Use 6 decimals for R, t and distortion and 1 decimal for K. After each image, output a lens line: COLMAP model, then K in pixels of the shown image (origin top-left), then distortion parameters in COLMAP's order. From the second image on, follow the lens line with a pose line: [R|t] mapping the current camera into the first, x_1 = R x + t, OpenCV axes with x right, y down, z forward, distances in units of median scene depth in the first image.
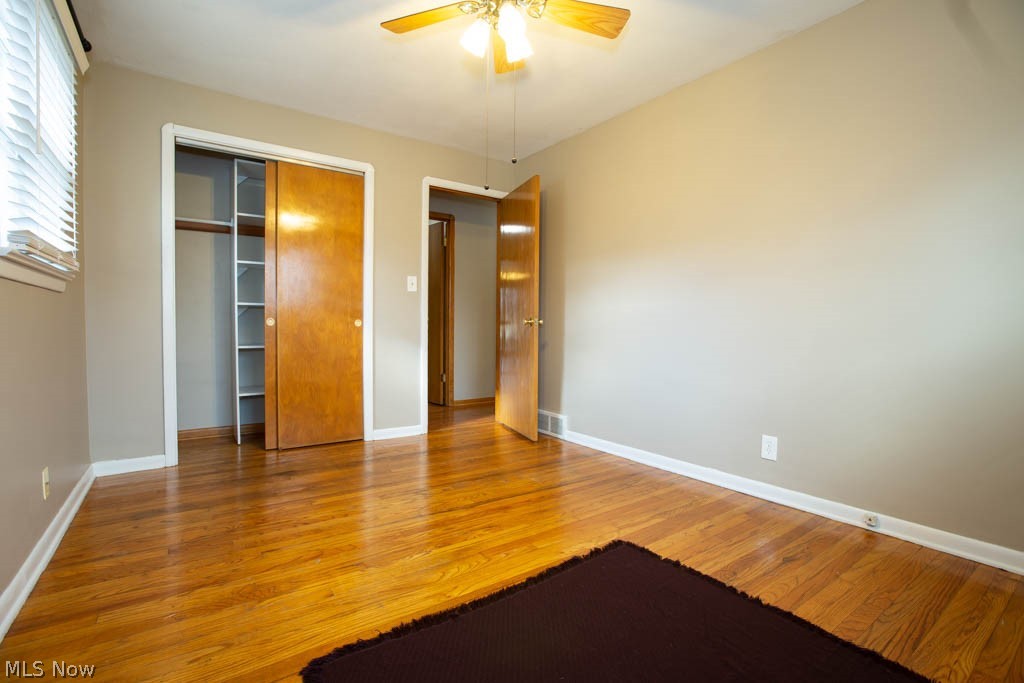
lens RADIAL K [[470.2, 0, 512.0], [0, 470.2, 340.1], [0, 0, 1]] dist [-0.037024, 0.013564]
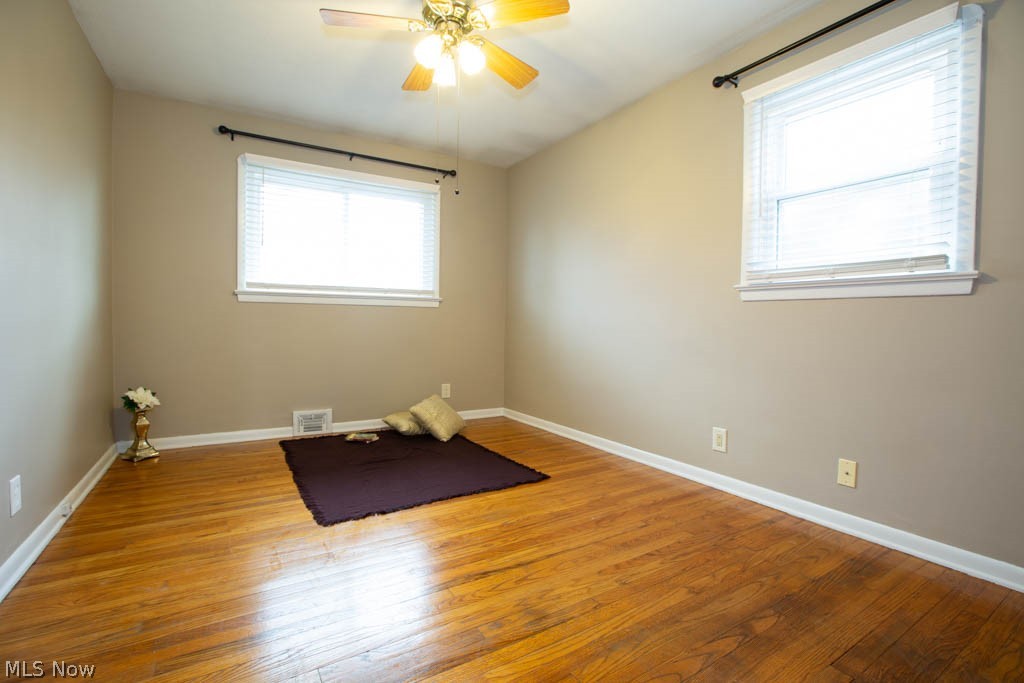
lens RADIAL K [[470.2, 0, 514.1], [0, 470.2, 338.5], [0, 0, 1]] dist [-0.037024, 0.013564]
pose [[-0.997813, -0.025408, 0.061019, -0.238813], [-0.021581, 0.997807, 0.062577, -0.061504], [-0.062475, 0.061124, -0.996173, 1.930113]]
